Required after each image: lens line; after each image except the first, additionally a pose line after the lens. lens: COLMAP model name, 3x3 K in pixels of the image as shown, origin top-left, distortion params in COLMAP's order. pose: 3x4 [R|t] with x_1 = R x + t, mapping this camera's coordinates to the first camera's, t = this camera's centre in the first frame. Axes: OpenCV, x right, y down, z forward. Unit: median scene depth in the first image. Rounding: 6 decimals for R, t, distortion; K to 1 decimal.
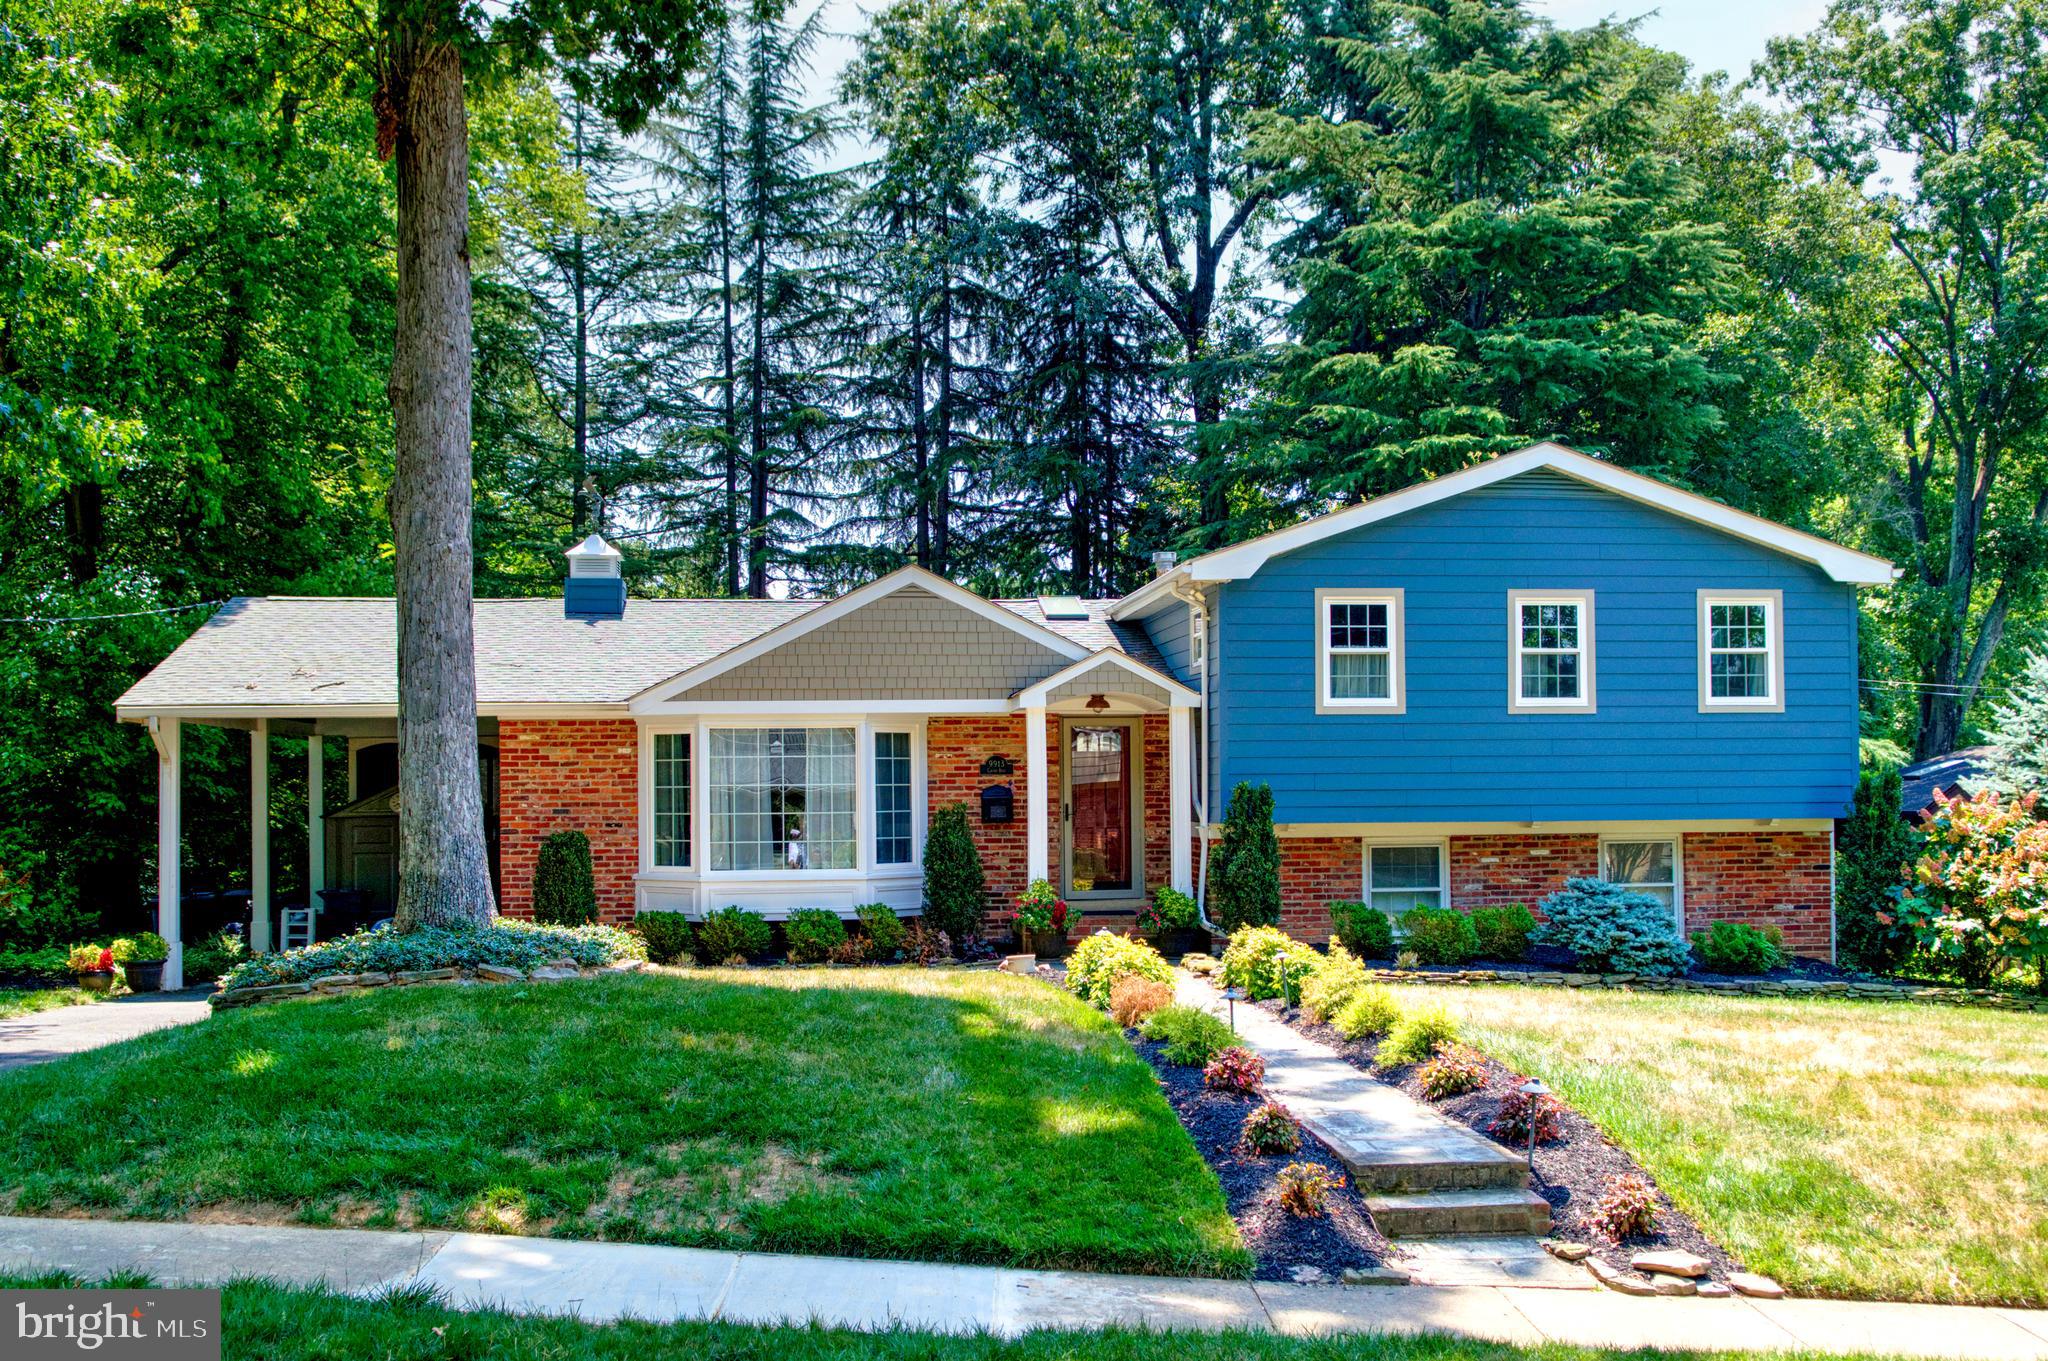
lens RADIAL K [[1910.8, 0, 1023.0], [0, 1910.8, 736.5], [0, 0, 1]] dist [0.004015, -0.021763]
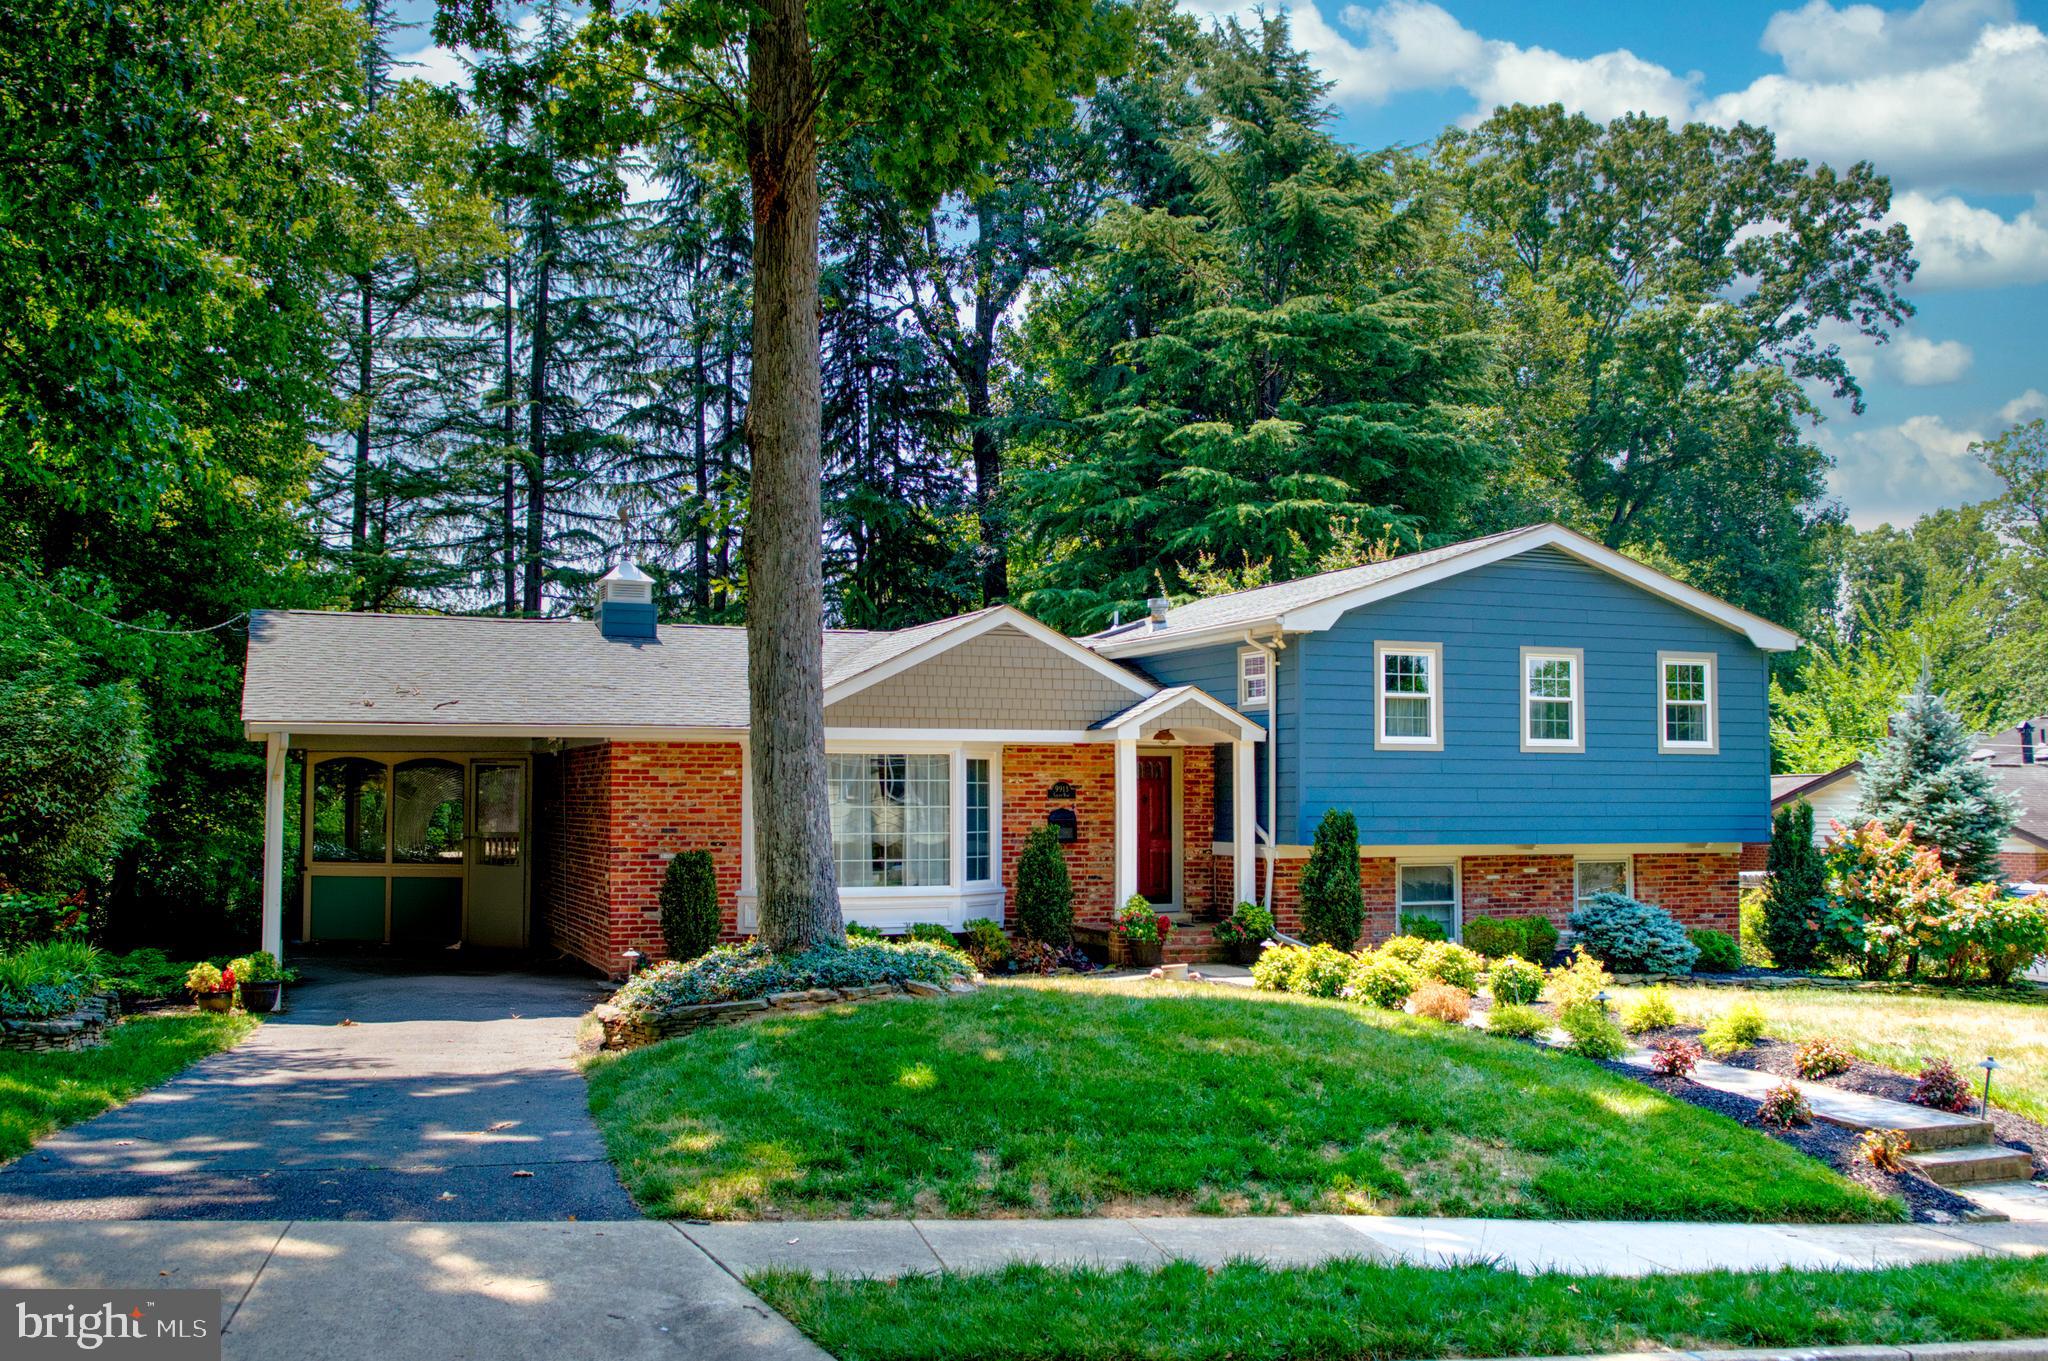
lens RADIAL K [[1823.4, 0, 1024.0], [0, 1823.4, 680.5], [0, 0, 1]] dist [-0.009396, -0.009931]
pose [[0.968712, 0.026032, 0.246820, -0.311352], [-0.016568, 0.999049, -0.040343, -0.005540], [-0.247635, 0.034991, 0.968221, -0.008611]]
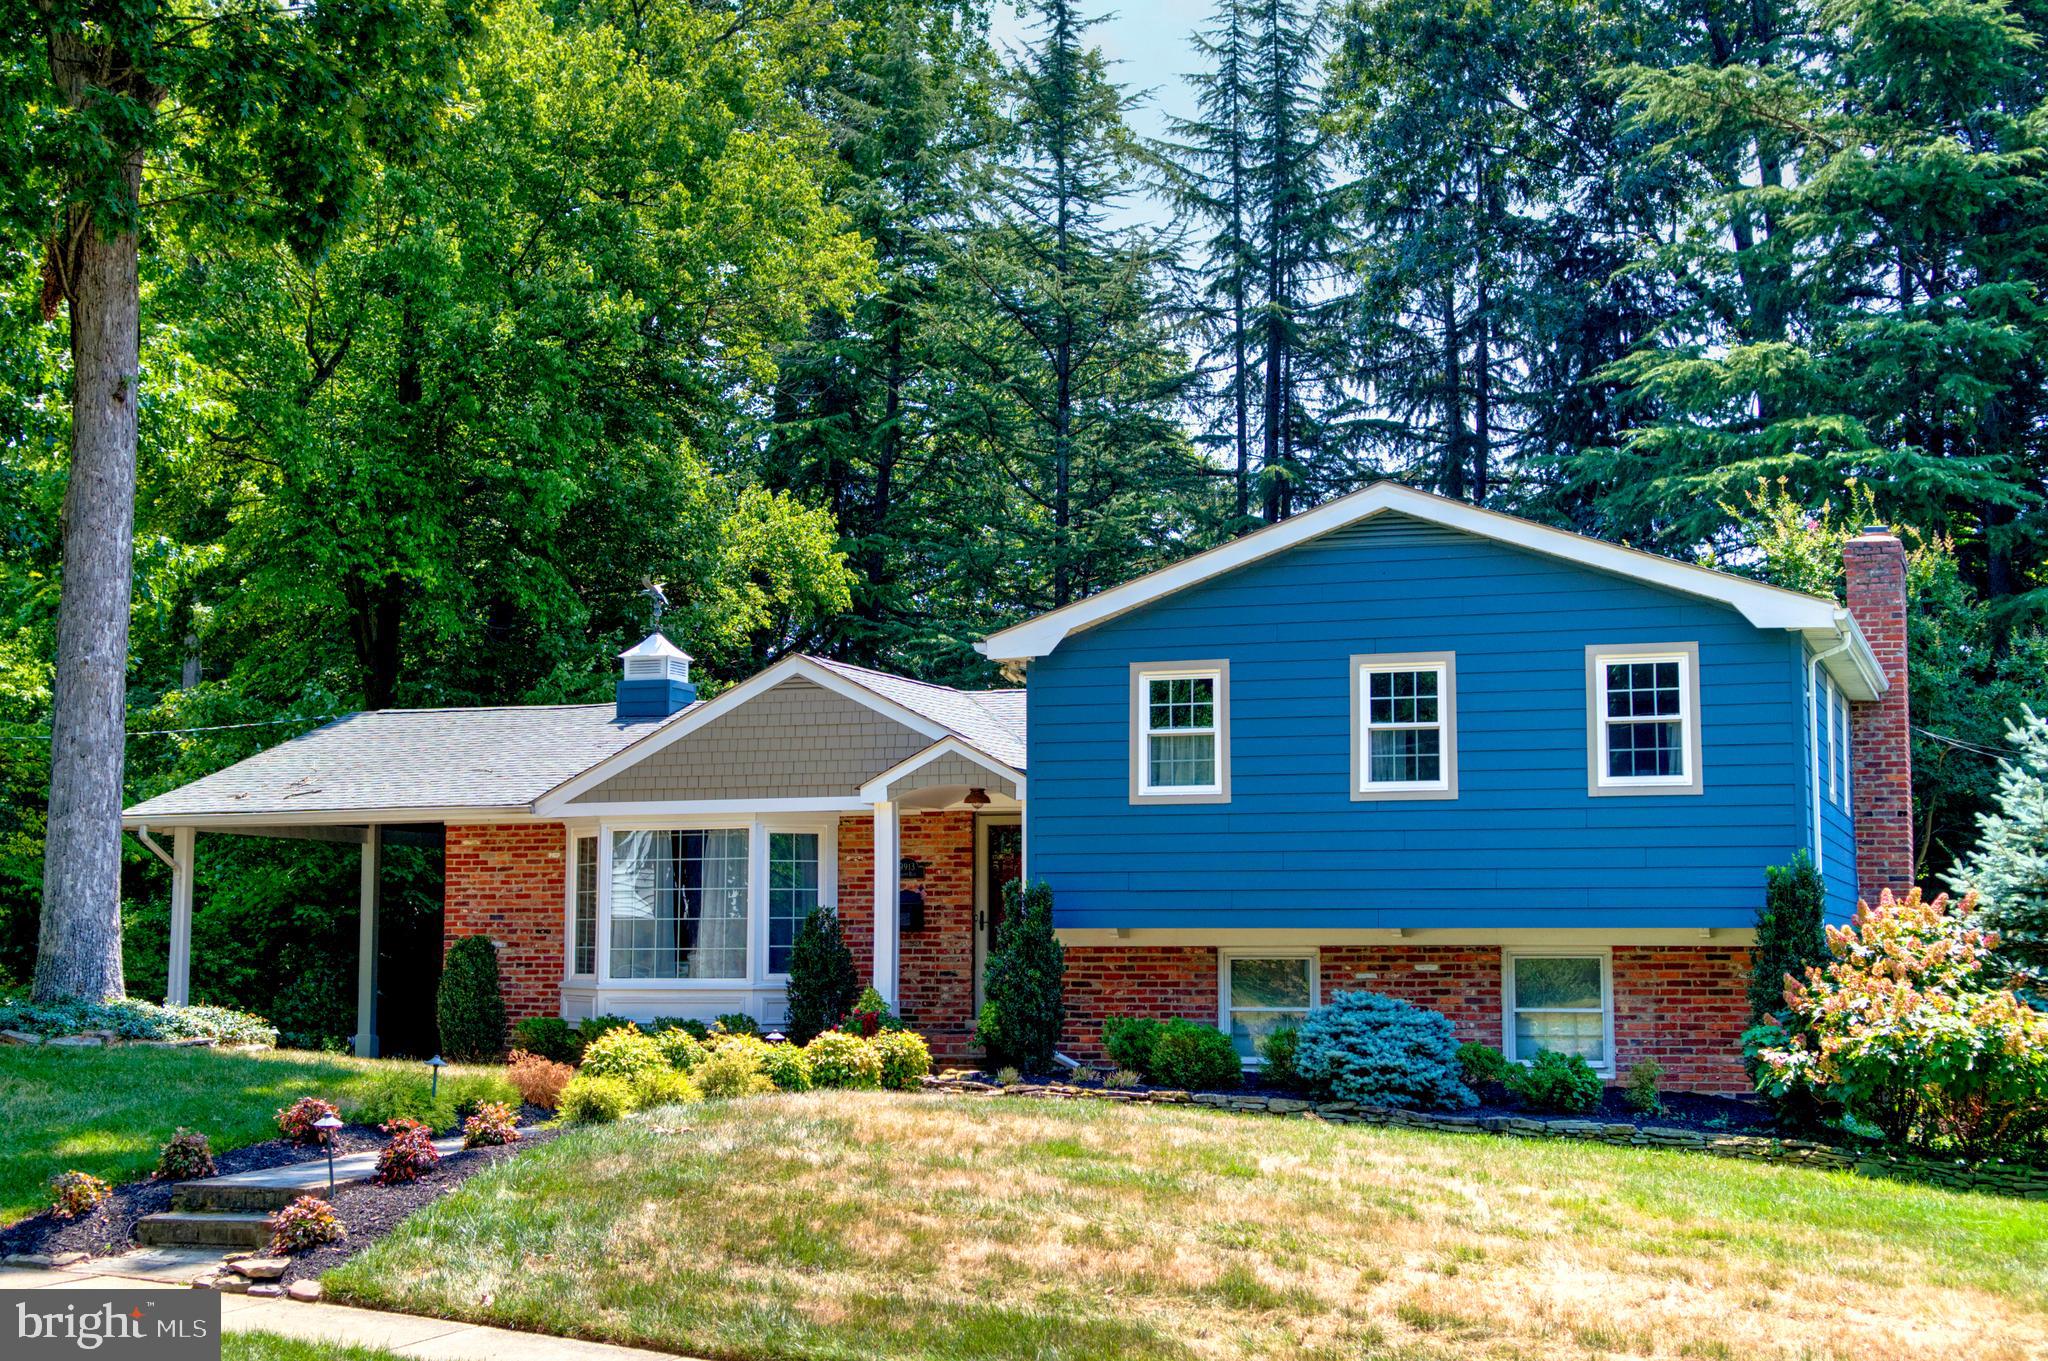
lens RADIAL K [[2521.3, 0, 1078.5], [0, 2521.3, 683.9], [0, 0, 1]] dist [0.054255, 0.009262]
pose [[0.909025, -0.035740, -0.415206, 0.598434], [0.003255, 0.996894, -0.078684, 0.023636], [0.416728, 0.070174, 0.906318, -0.070981]]
